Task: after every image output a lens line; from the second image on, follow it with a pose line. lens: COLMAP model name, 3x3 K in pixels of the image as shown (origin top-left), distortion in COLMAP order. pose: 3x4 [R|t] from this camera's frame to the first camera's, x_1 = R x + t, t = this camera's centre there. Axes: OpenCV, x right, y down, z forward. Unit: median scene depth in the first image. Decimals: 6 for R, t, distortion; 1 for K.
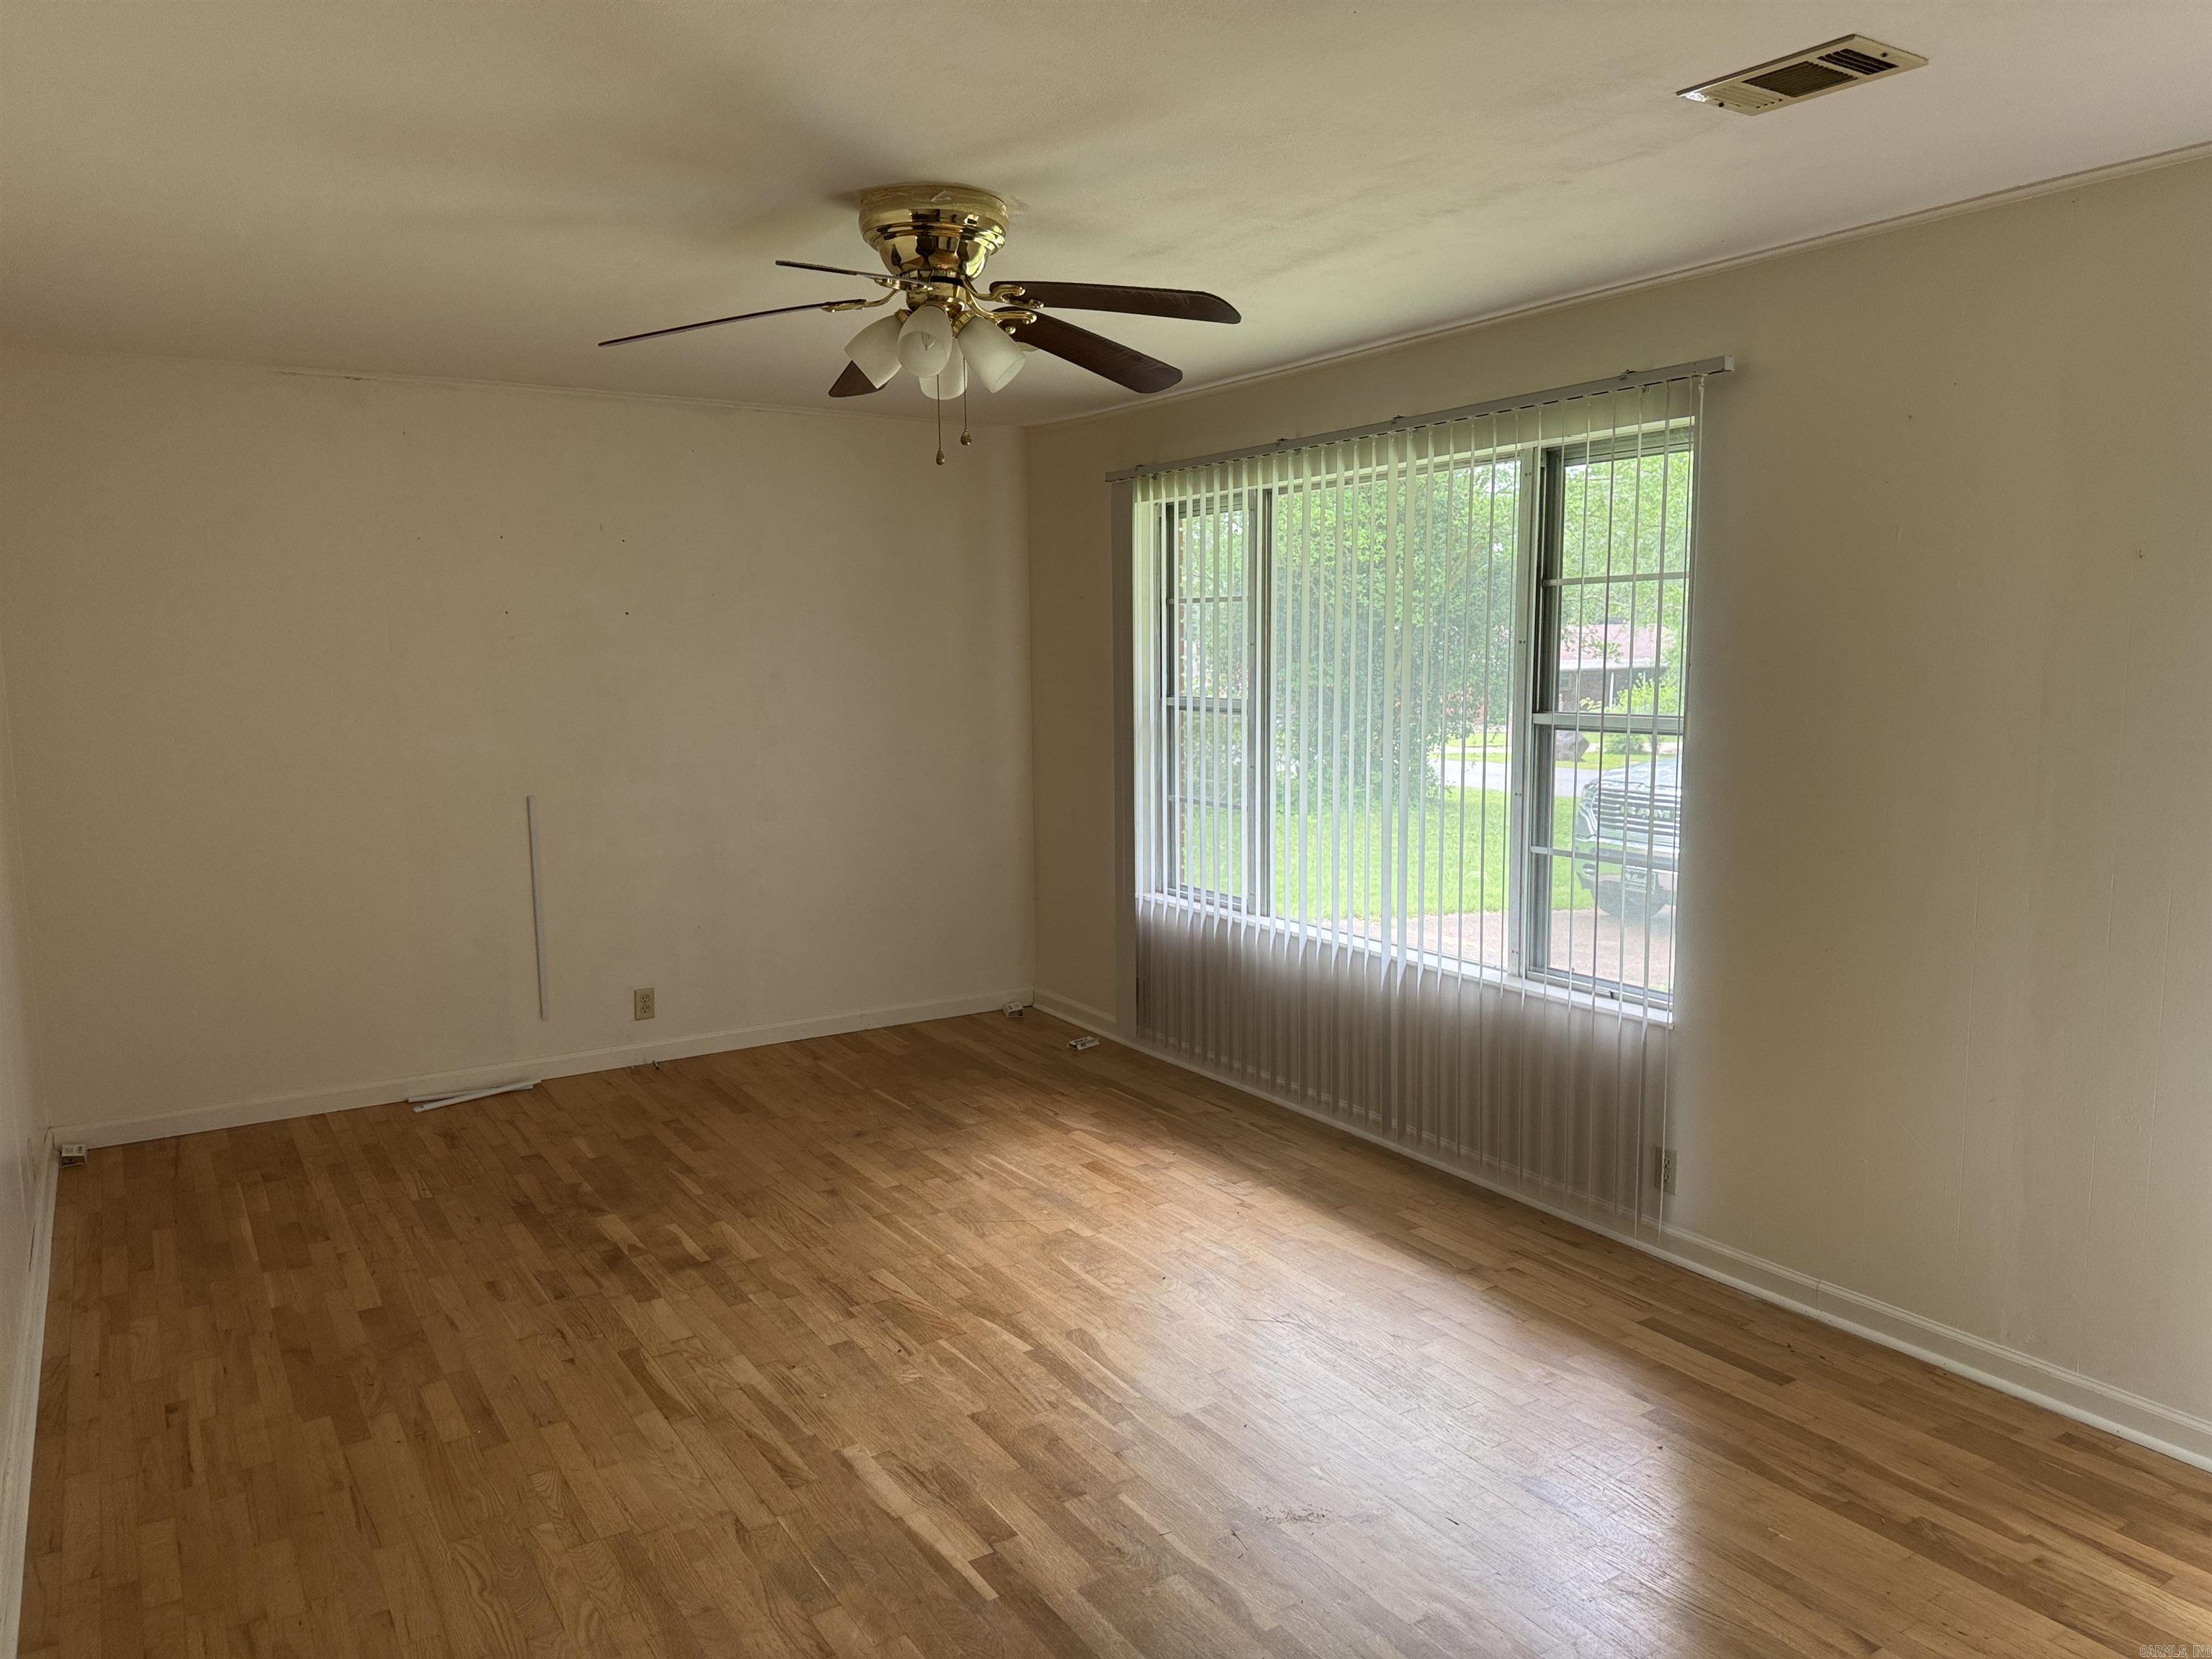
lens RADIAL K [[1549.9, 0, 1121.4], [0, 1549.9, 822.0], [0, 0, 1]] dist [0.201030, -0.379967]
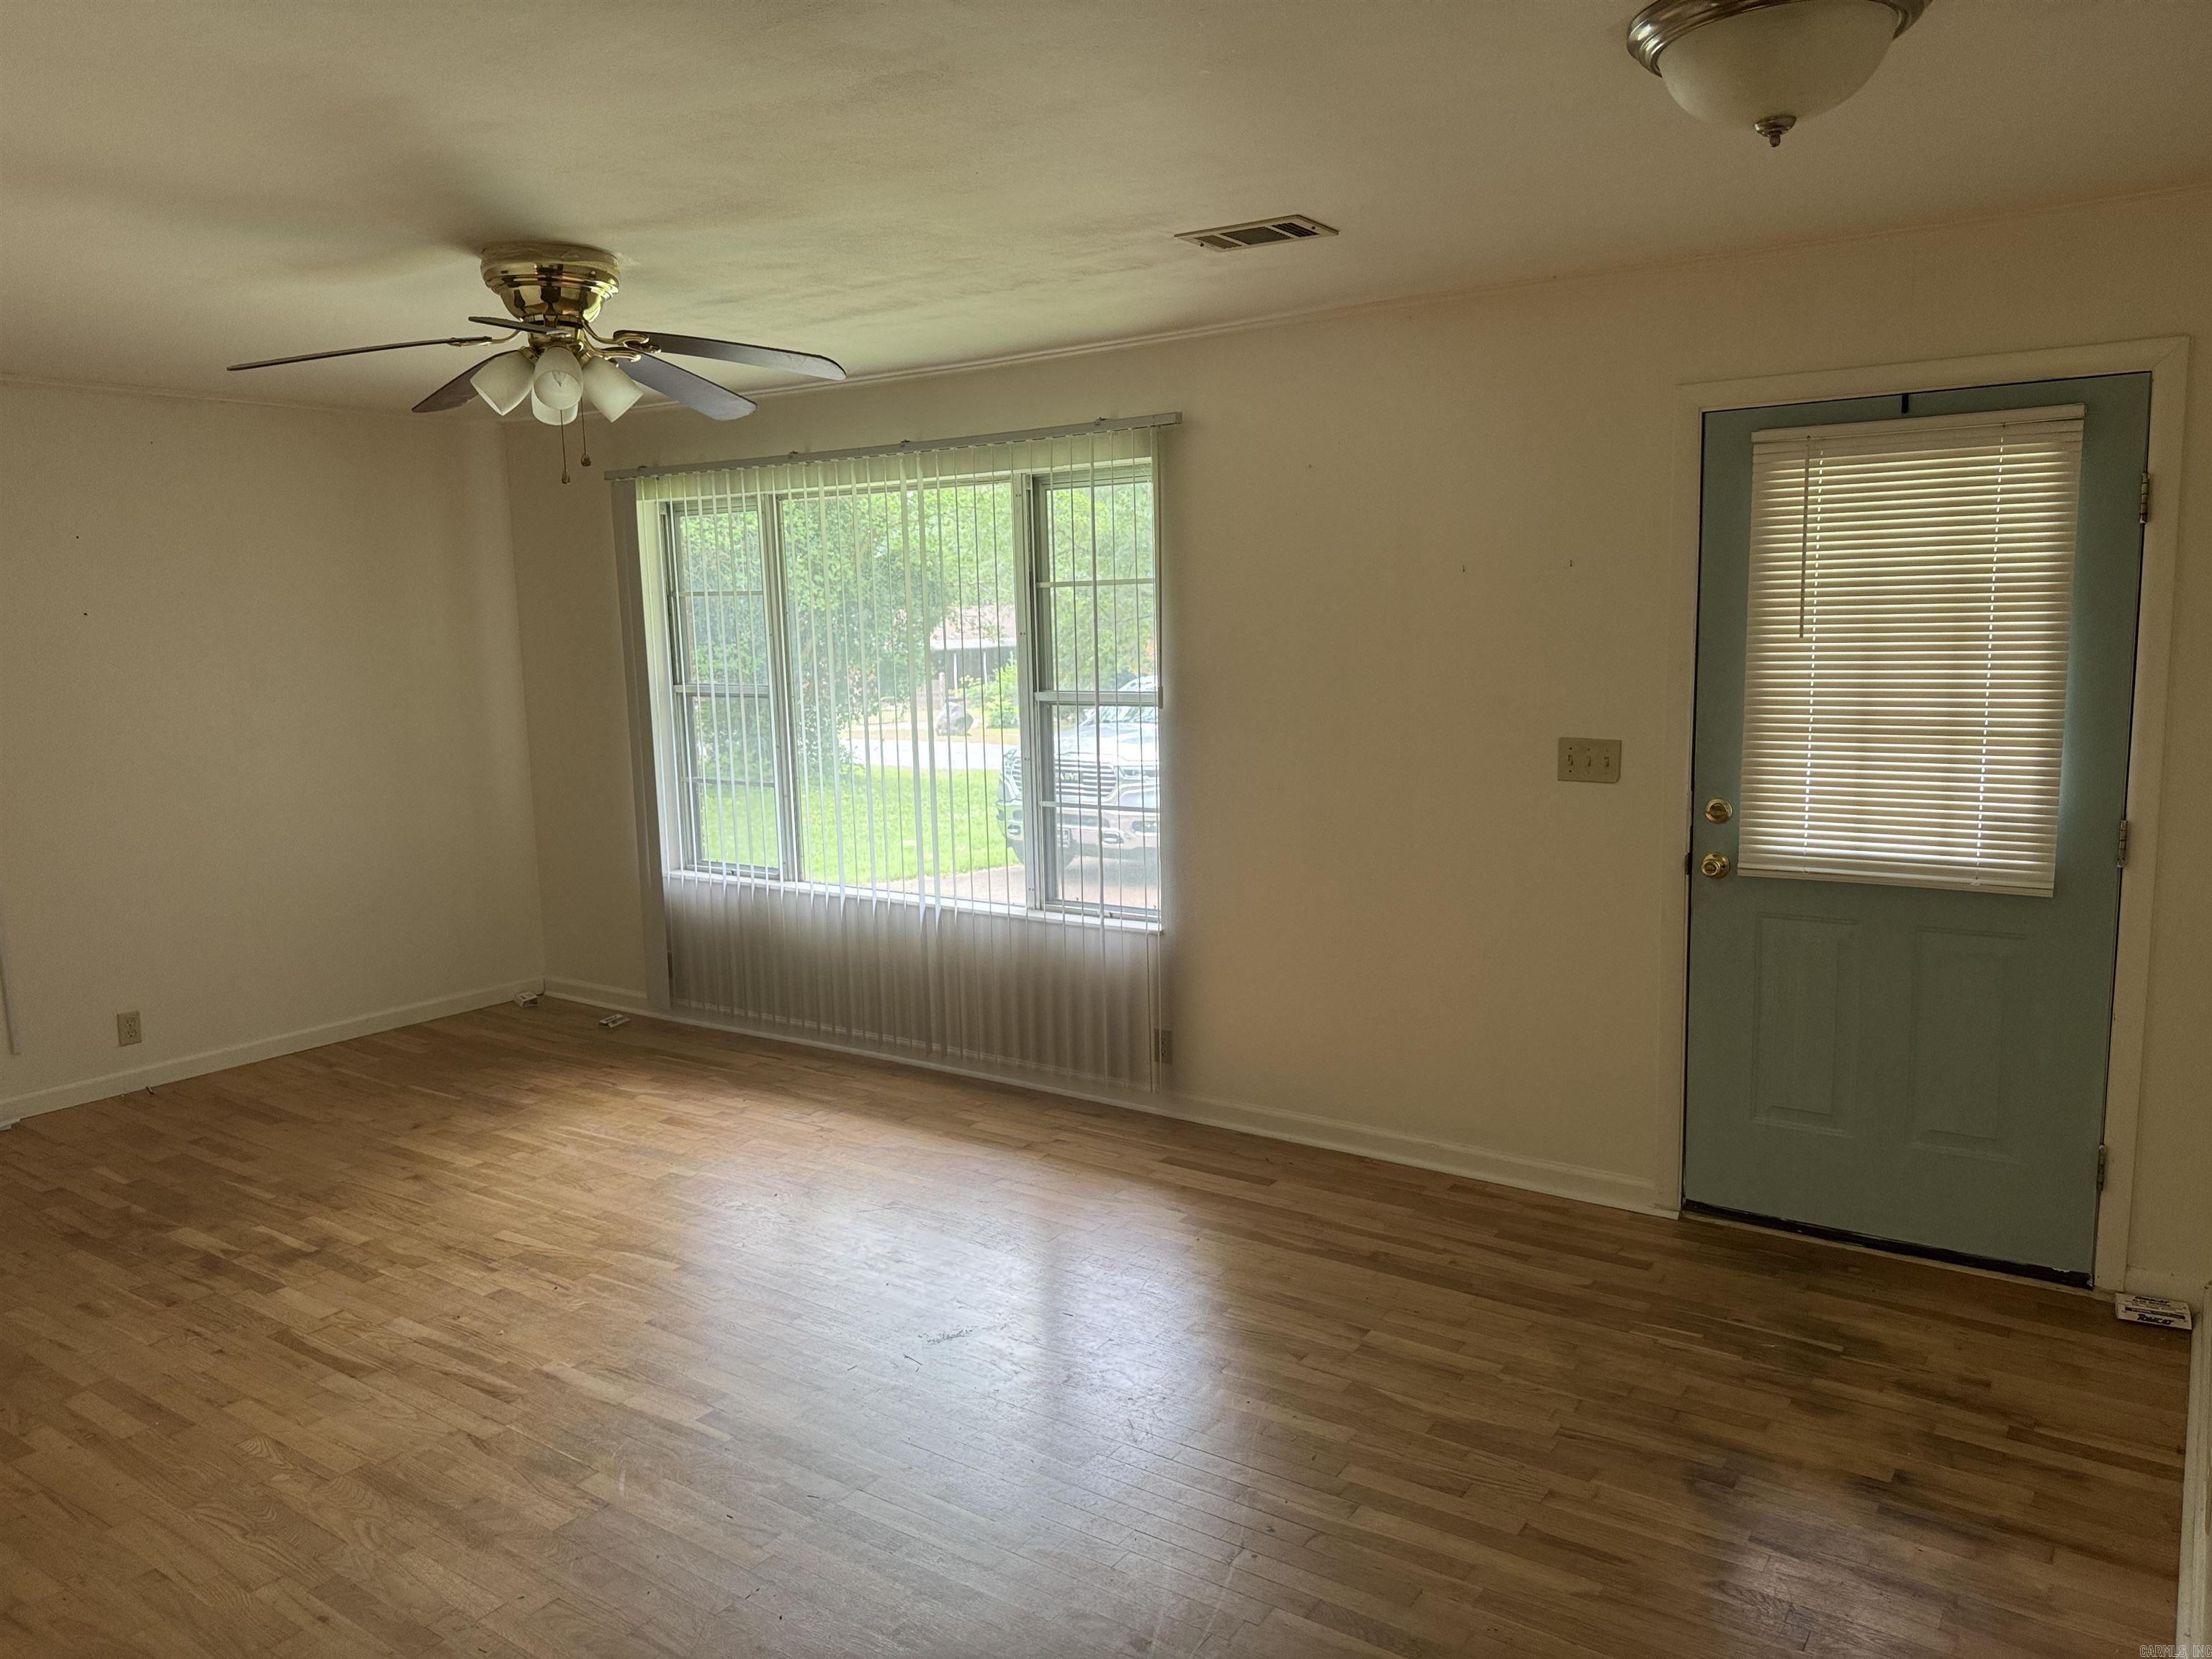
lens RADIAL K [[1561.5, 0, 1108.4], [0, 1561.5, 836.7], [0, 0, 1]] dist [0.103751, -0.144499]
pose [[0.923871, -0.068036, 0.376608, -0.151670], [0.059689, 0.997645, 0.033804, 0.004436], [-0.378021, -0.008751, 0.925756, -0.142985]]
